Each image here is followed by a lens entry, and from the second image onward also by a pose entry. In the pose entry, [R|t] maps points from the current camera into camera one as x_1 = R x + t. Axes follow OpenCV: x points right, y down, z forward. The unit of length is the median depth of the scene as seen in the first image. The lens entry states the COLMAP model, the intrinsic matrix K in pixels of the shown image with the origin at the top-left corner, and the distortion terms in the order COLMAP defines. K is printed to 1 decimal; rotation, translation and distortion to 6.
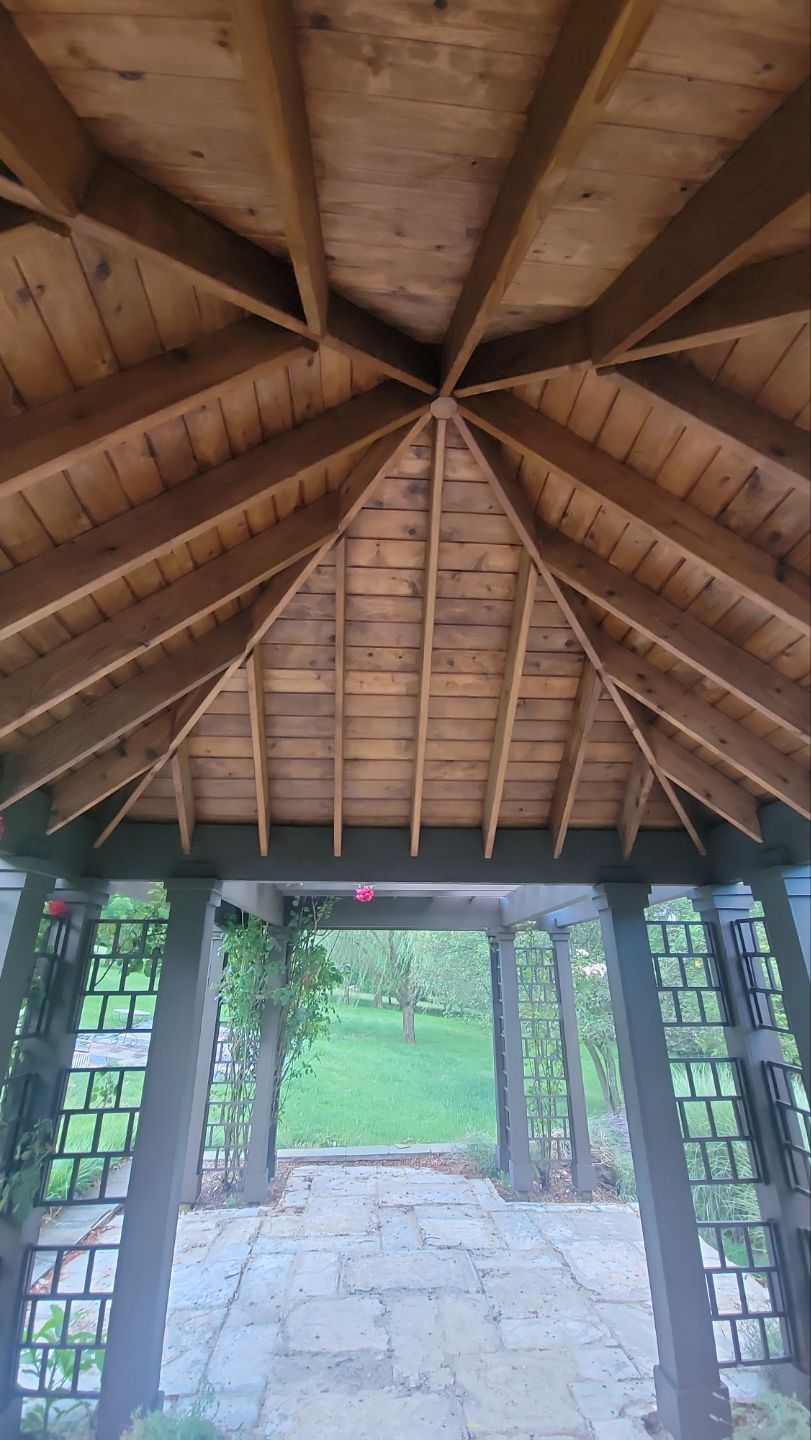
lens RADIAL K [[591.5, 0, 413.5], [0, 591.5, 716.3], [0, 0, 1]] dist [0.002681, -0.008895]
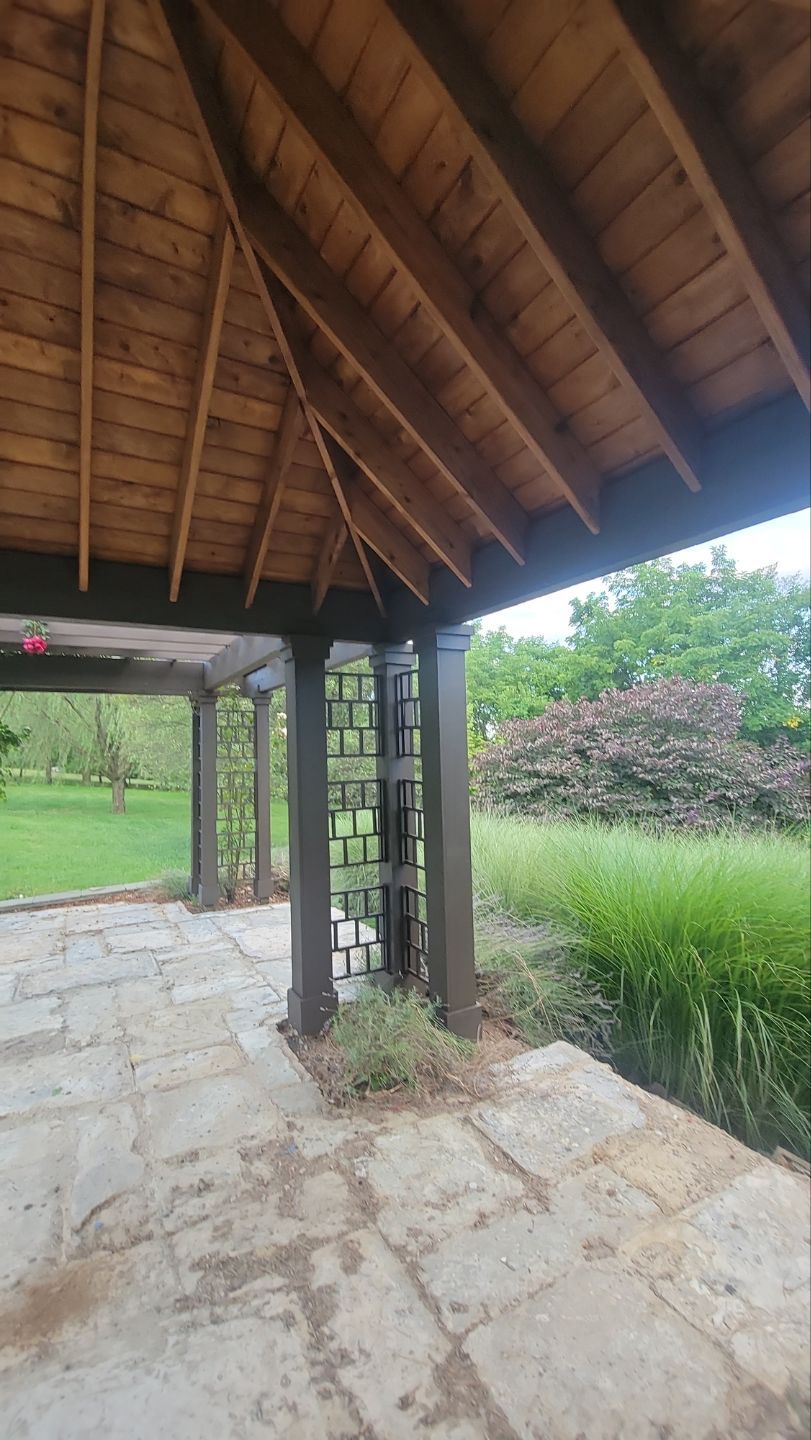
lens RADIAL K [[591.5, 0, 413.5], [0, 591.5, 716.3], [0, 0, 1]] dist [0.002681, -0.008895]
pose [[0.891372, 0.004685, 0.453248, 0.044784], [-0.168989, 0.931289, 0.322713, 0.045334], [-0.420593, -0.364251, 0.830917, -0.011255]]
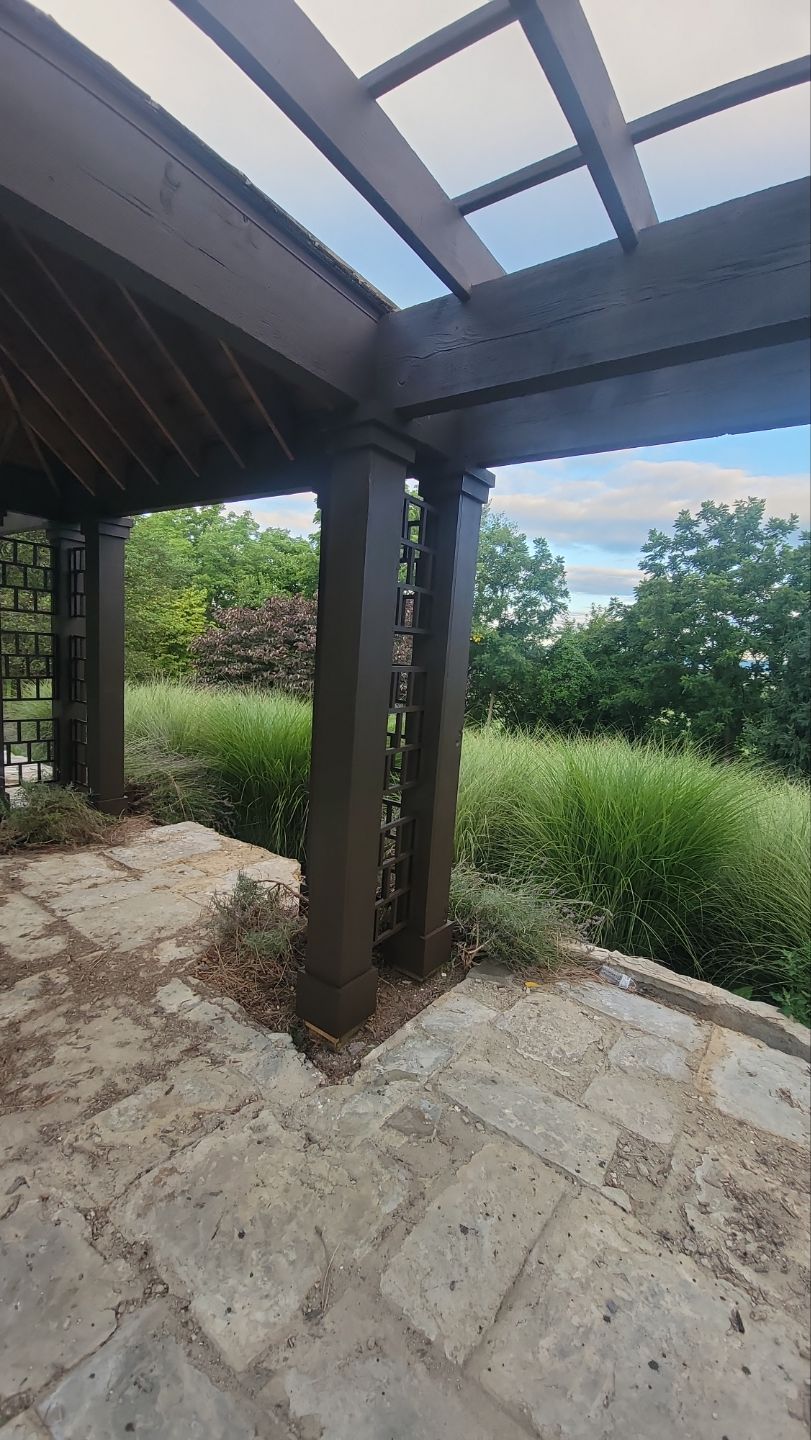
lens RADIAL K [[591.5, 0, 413.5], [0, 591.5, 716.3], [0, 0, 1]] dist [0.002681, -0.008895]
pose [[0.629559, -0.041691, 0.775833, -0.066015], [-0.387622, 0.848557, 0.360139, -0.151038], [-0.673353, -0.527459, 0.518057, -0.535009]]
